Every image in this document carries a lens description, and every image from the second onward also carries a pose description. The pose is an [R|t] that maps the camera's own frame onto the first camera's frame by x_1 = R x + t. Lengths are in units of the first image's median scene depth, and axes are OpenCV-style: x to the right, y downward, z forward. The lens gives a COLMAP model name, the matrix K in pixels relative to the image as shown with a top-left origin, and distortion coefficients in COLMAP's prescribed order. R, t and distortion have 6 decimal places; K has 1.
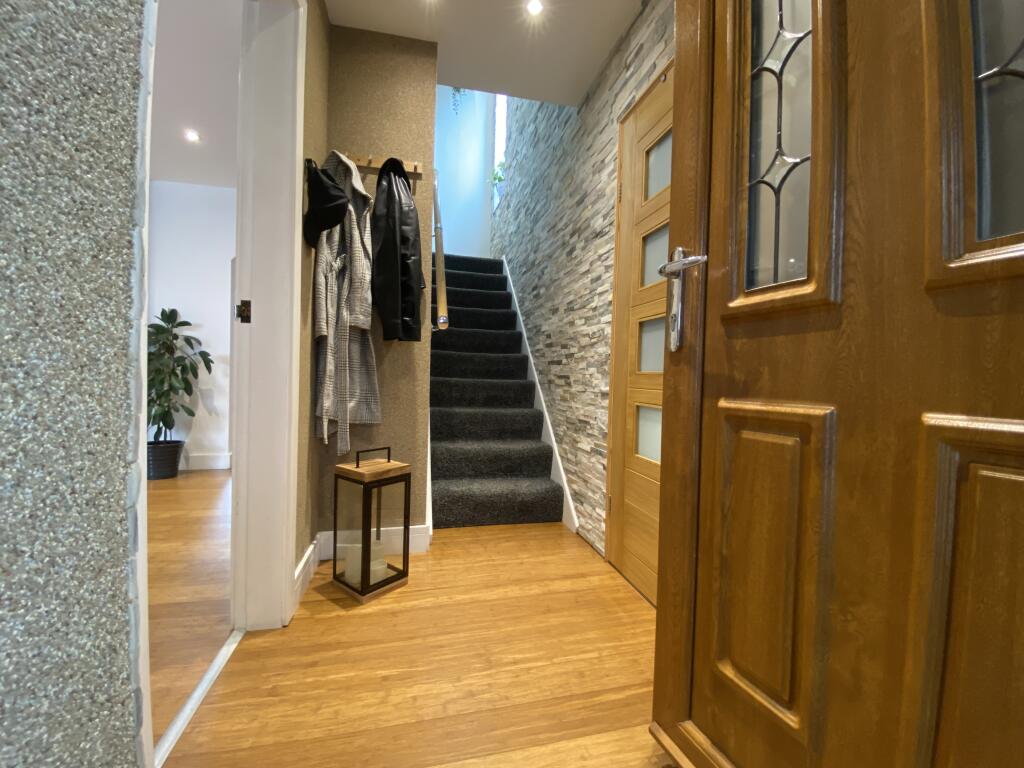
lens RADIAL K [[420.9, 0, 513.6], [0, 420.9, 384.8], [0, 0, 1]] dist [0.027198, -0.023885]
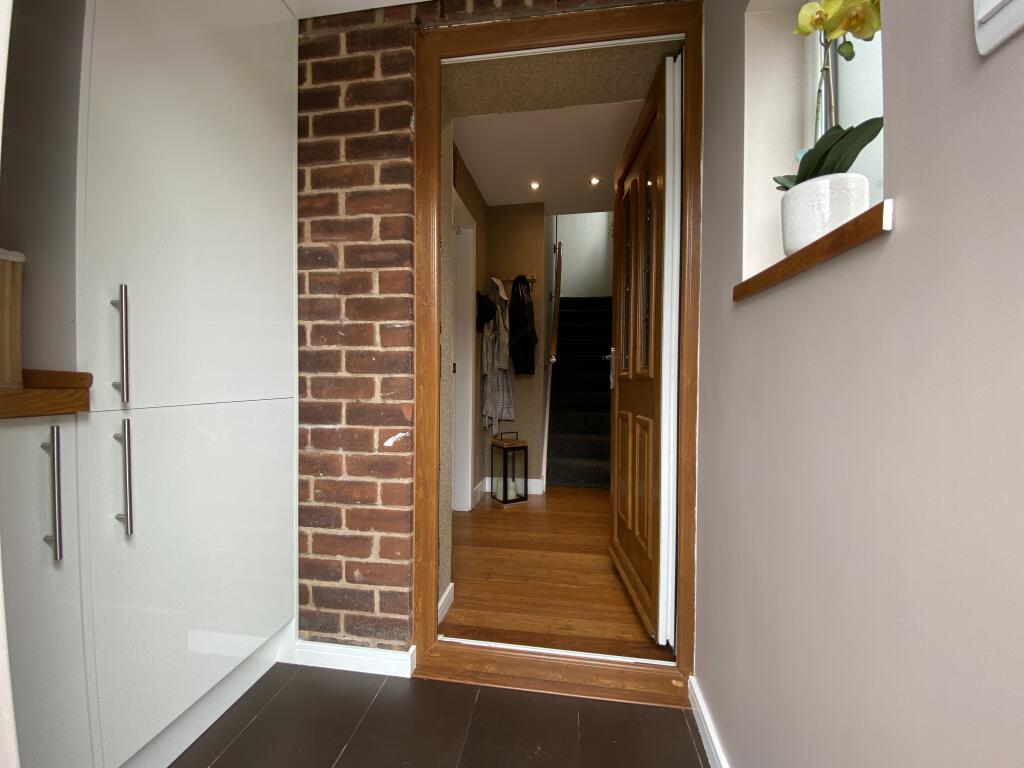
lens RADIAL K [[420.9, 0, 513.6], [0, 420.9, 384.8], [0, 0, 1]] dist [0.027198, -0.023885]
pose [[0.939894, 0.004247, -0.341439, 0.330327], [0.002130, 0.999830, 0.018299, -0.101183], [0.341459, -0.017926, 0.939726, -0.770267]]
